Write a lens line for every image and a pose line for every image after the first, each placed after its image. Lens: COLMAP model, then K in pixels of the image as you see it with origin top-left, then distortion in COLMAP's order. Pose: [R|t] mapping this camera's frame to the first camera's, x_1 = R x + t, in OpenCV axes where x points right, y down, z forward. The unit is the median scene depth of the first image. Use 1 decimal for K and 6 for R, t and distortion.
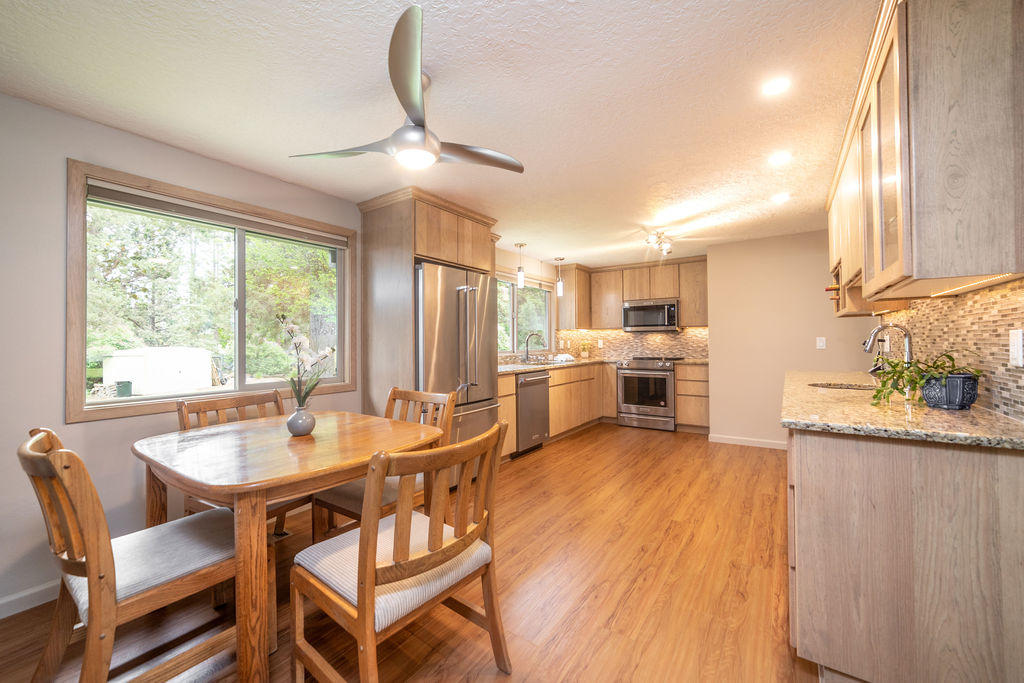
lens RADIAL K [[374.1, 0, 514.8], [0, 374.1, 341.1], [0, 0, 1]] dist [-0.000162, -0.000005]
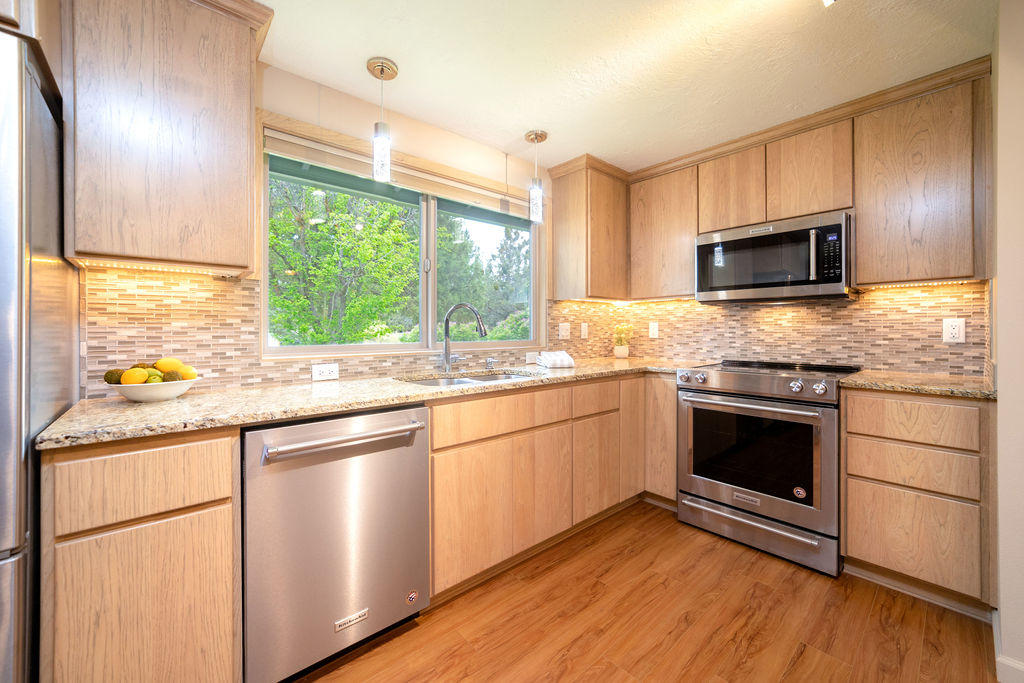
lens RADIAL K [[397.0, 0, 505.2], [0, 397.0, 332.2], [0, 0, 1]] dist [-0.013082, -0.000038]
pose [[0.970651, 0.005884, -0.240421, 0.189255], [-0.003622, 0.999945, 0.009847, 0.006335], [0.240466, -0.008687, 0.970619, 0.512872]]
